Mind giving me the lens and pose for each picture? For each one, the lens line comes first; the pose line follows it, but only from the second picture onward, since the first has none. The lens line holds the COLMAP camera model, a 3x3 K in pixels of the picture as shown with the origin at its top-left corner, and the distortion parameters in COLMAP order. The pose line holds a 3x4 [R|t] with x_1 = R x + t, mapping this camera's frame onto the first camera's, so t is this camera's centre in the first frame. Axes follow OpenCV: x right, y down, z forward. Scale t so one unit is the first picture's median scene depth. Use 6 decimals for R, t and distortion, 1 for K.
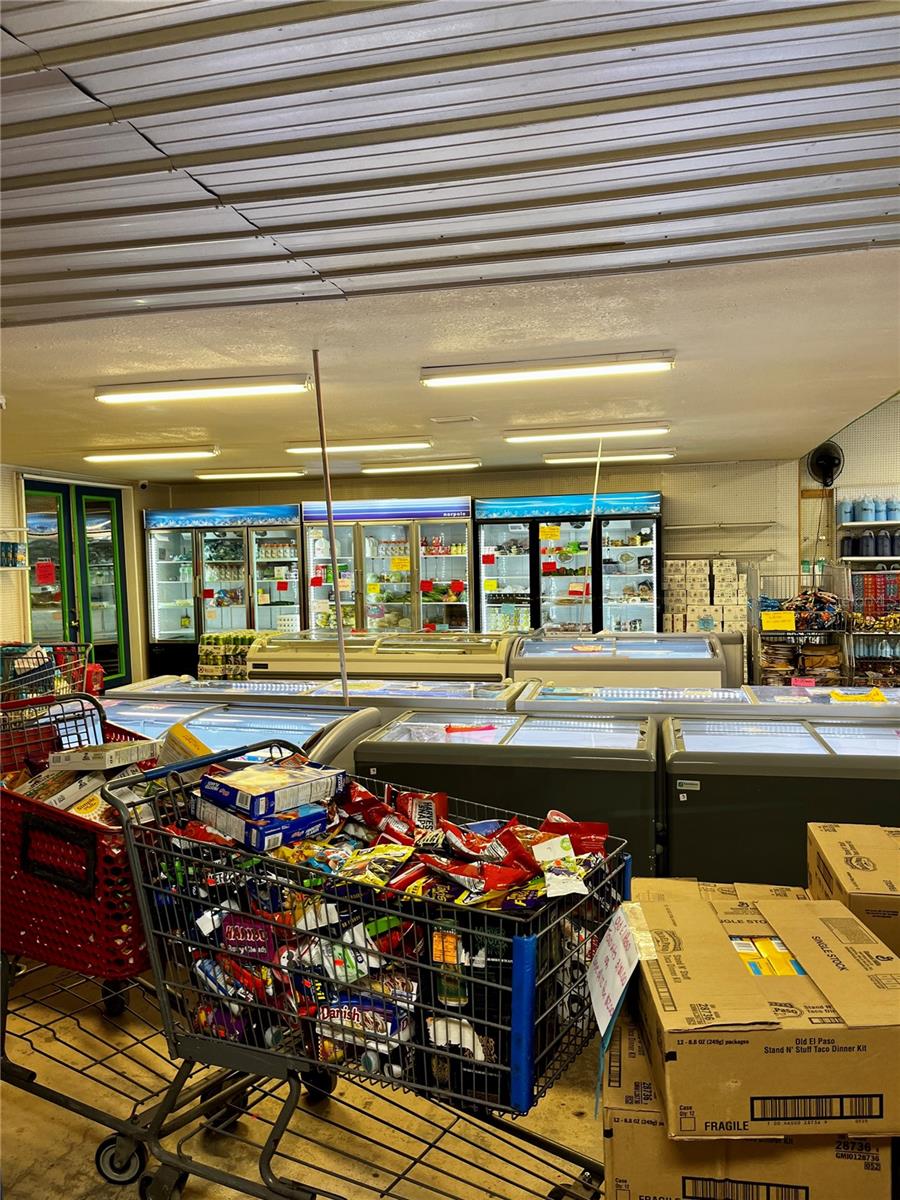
lens RADIAL K [[900.7, 0, 452.7], [0, 900.7, 600.2], [0, 0, 1]] dist [0.043394, -0.070484]
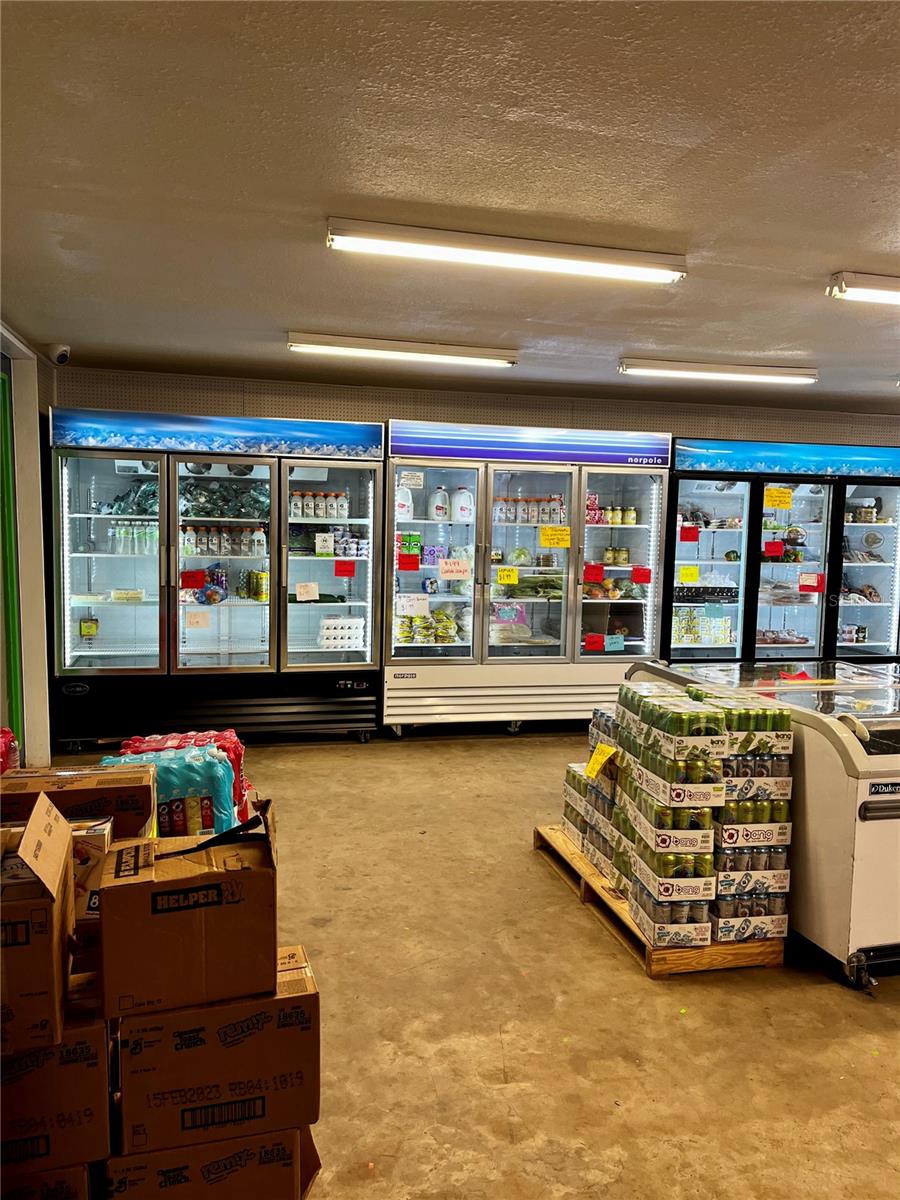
lens RADIAL K [[900.7, 0, 450.2], [0, 900.7, 601.2], [0, 0, 1]] dist [0.043394, -0.070484]
pose [[0.889280, -0.001393, 0.457362, -0.386620], [-0.017351, 0.999173, 0.036780, -0.017295], [-0.457034, -0.040643, 0.888520, 0.474950]]
